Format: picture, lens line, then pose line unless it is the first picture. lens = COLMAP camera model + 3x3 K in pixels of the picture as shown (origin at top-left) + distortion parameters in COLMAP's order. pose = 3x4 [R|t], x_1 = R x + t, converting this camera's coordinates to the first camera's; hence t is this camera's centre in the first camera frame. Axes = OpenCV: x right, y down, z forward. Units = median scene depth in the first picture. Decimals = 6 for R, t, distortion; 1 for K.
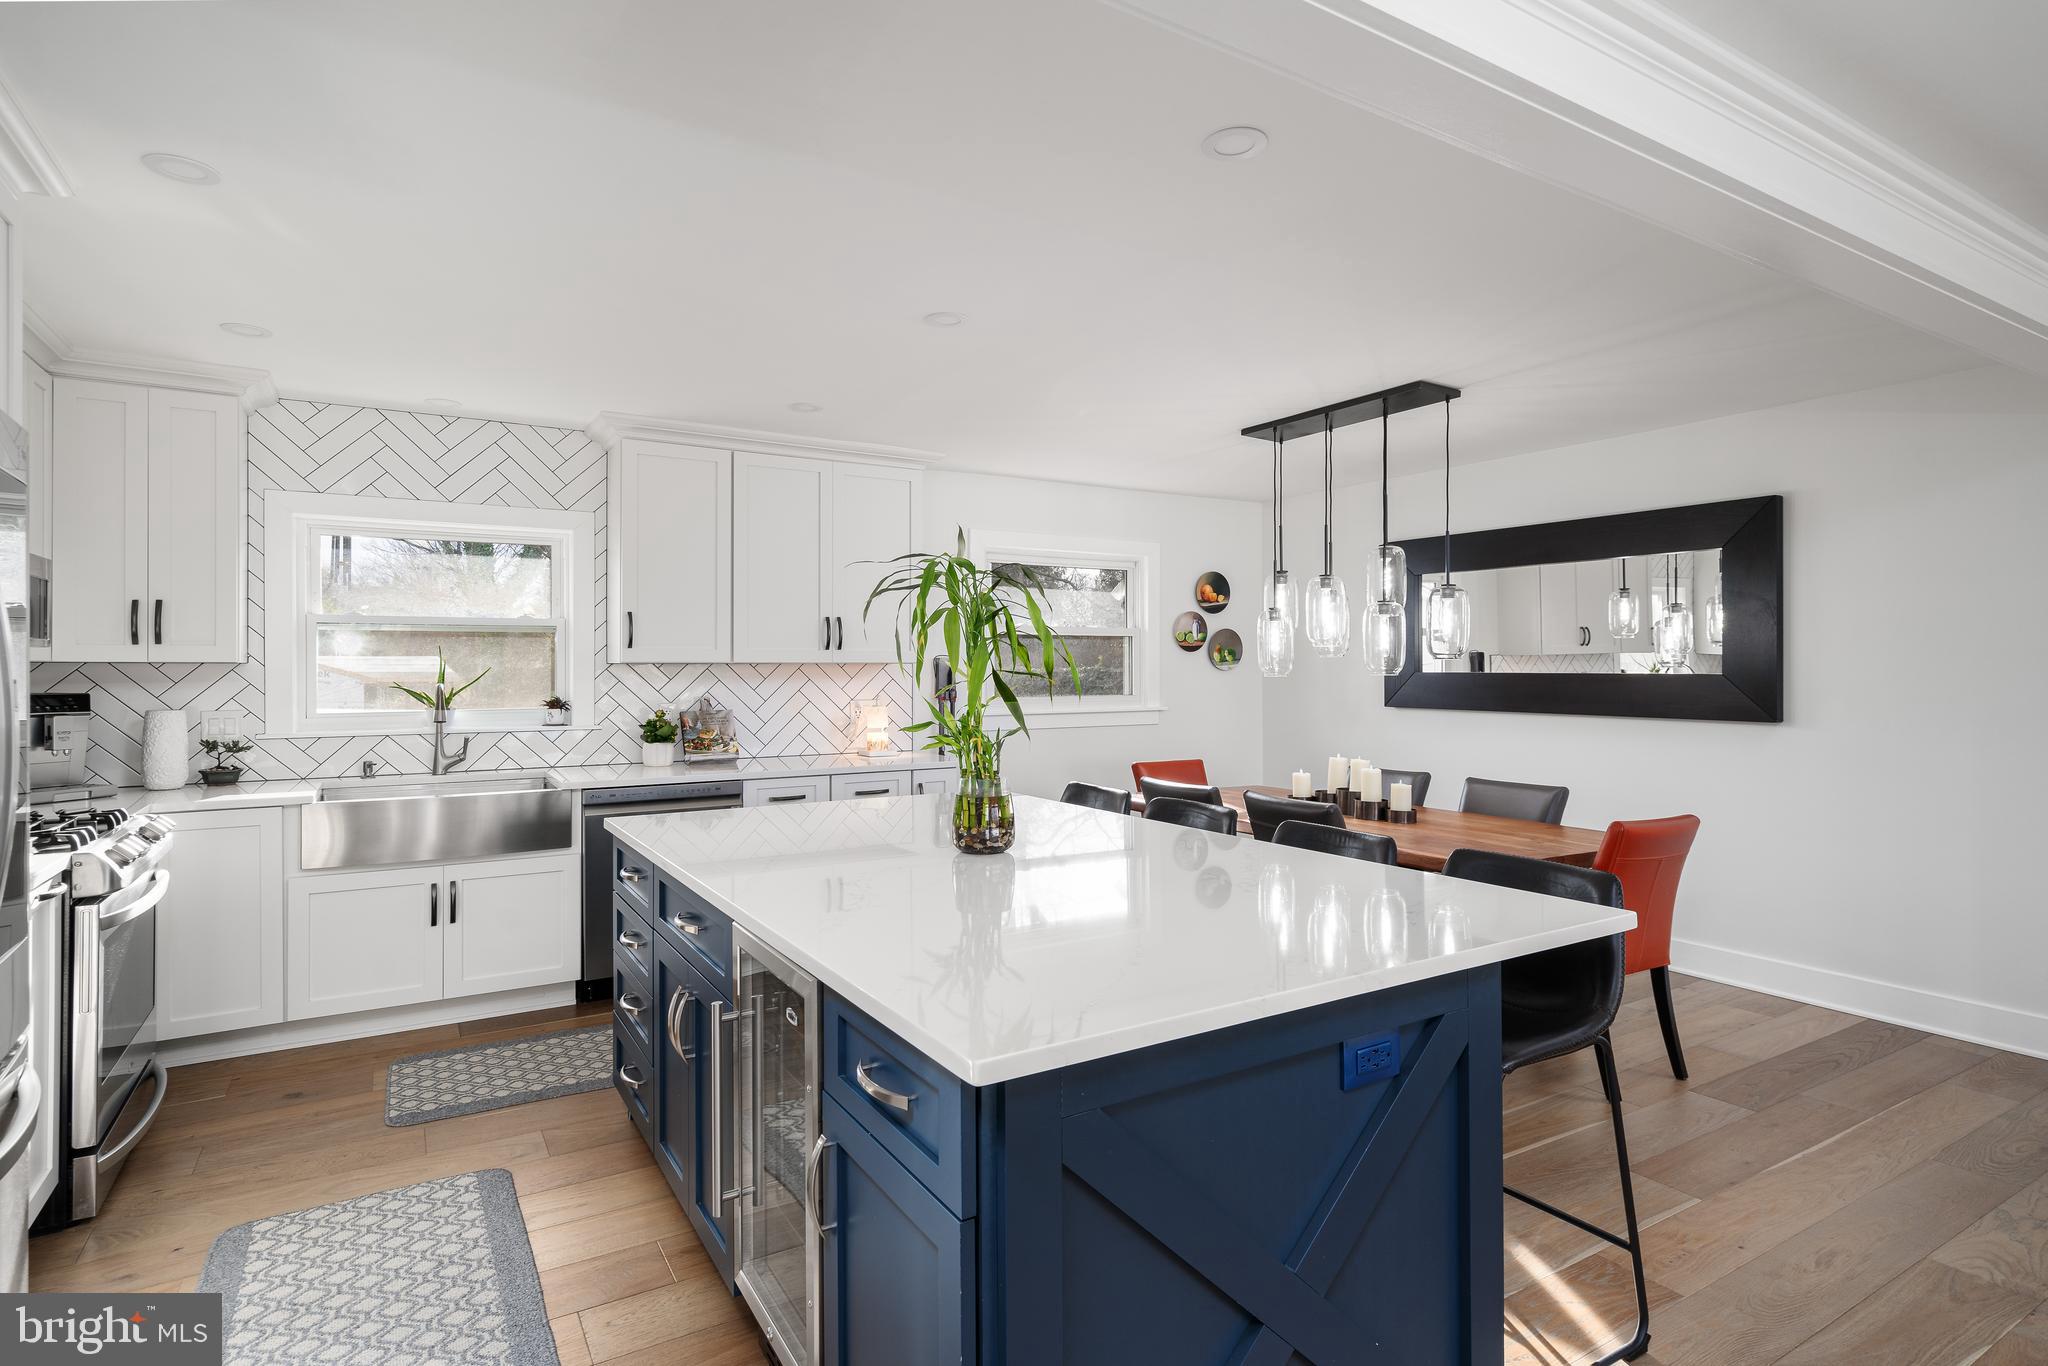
lens RADIAL K [[956.1, 0, 1074.8], [0, 956.1, 668.4], [0, 0, 1]] dist [0.003586, 0.001551]
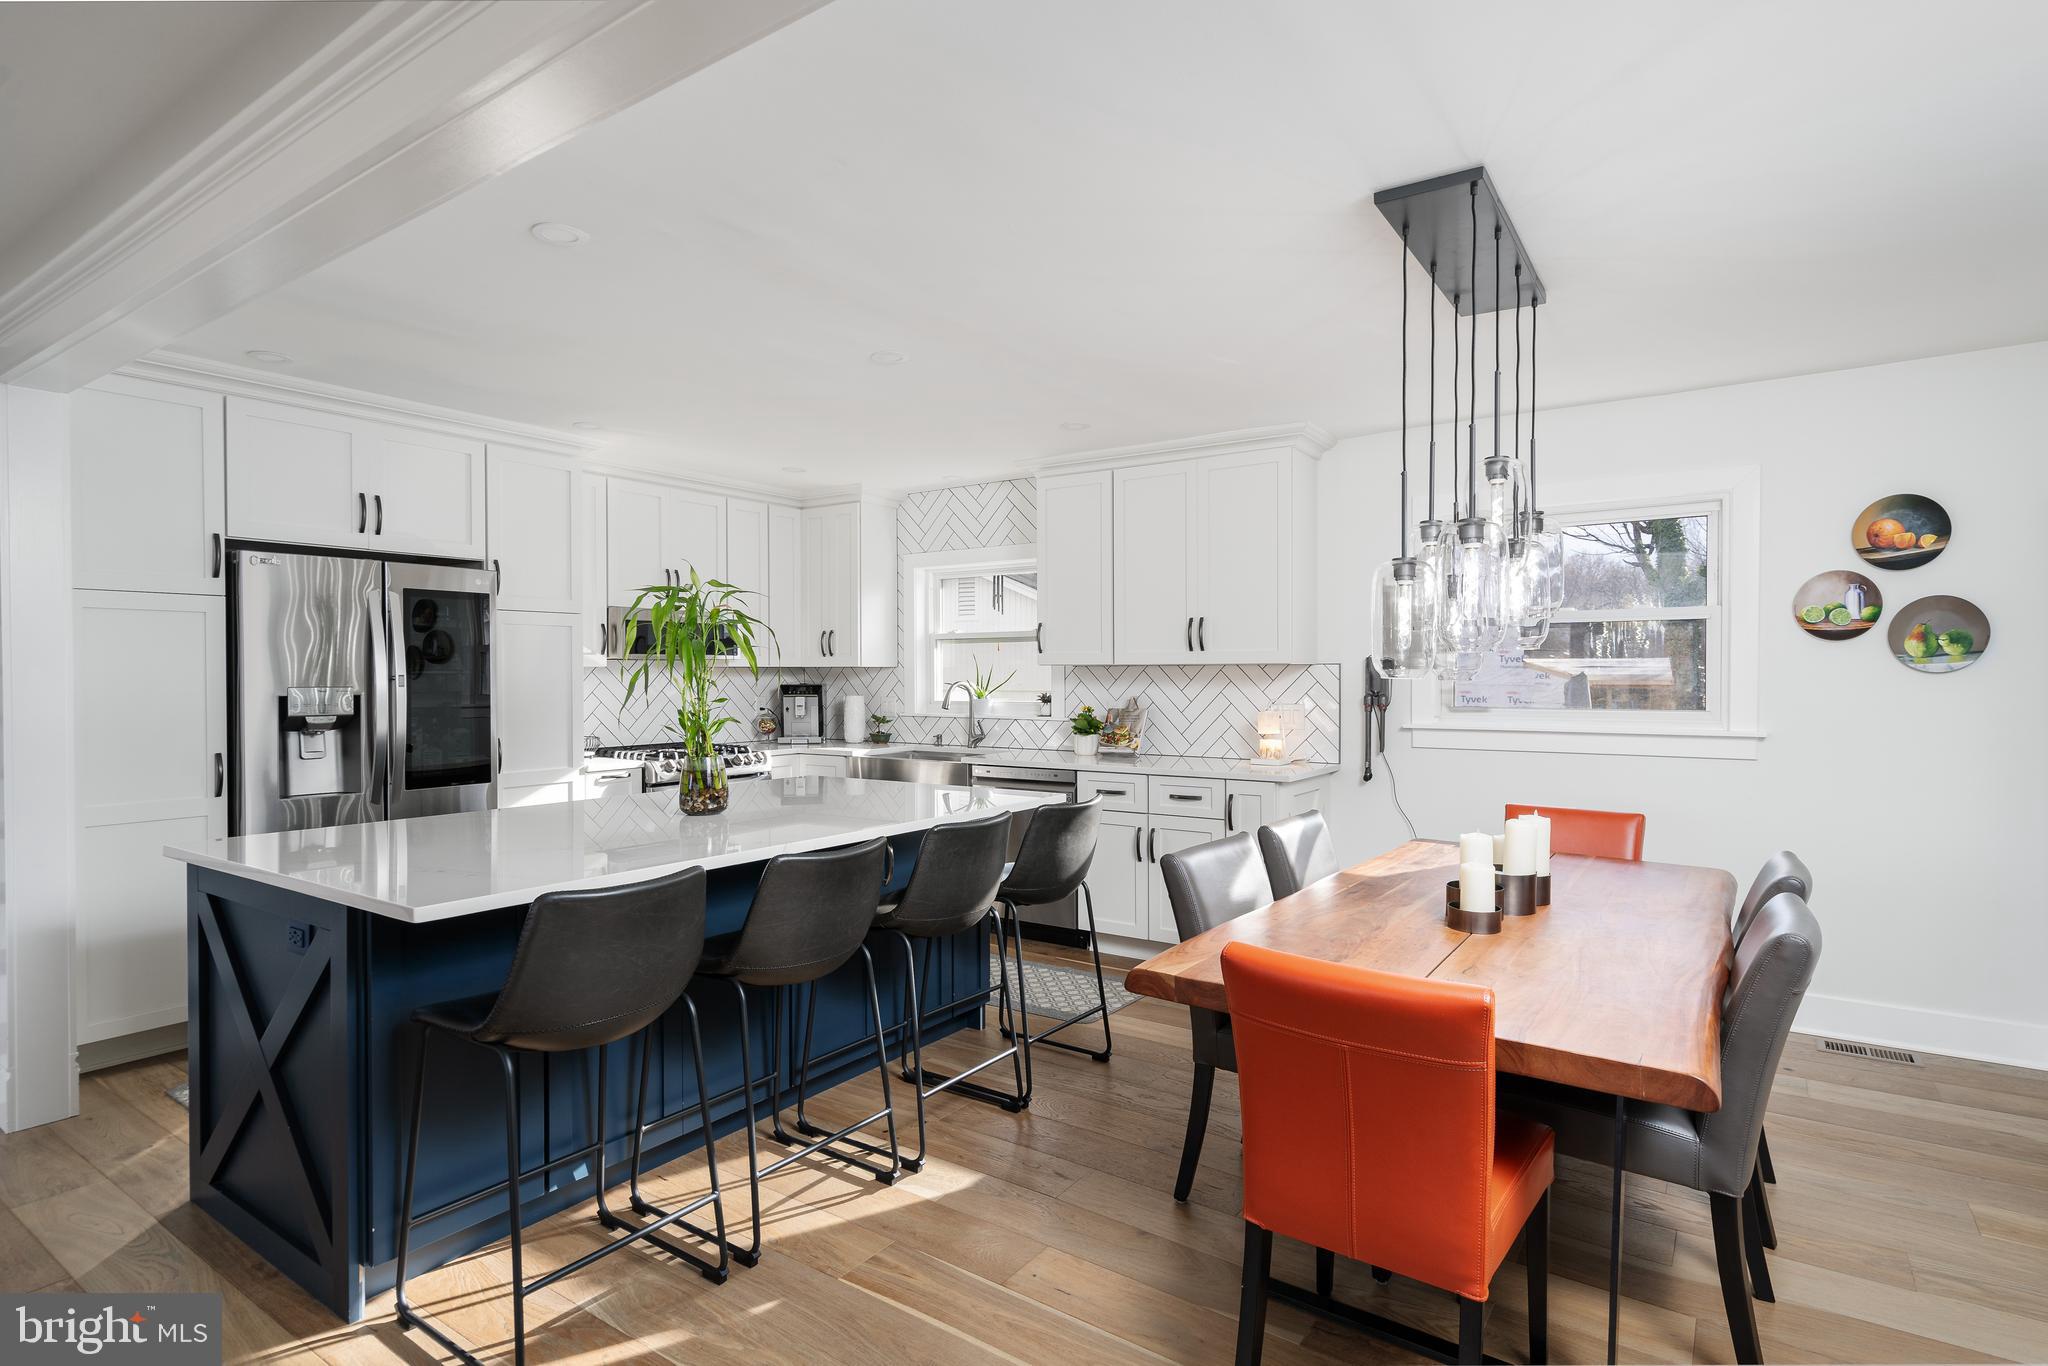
lens RADIAL K [[1036.9, 0, 1028.3], [0, 1036.9, 685.8], [0, 0, 1]] dist [0.004064, 0.001725]
pose [[0.434204, 0.012194, -0.900732, 0.799575], [0.001046, 0.999901, 0.014040, 0.001550], [0.900814, -0.007039, 0.434148, 0.481013]]
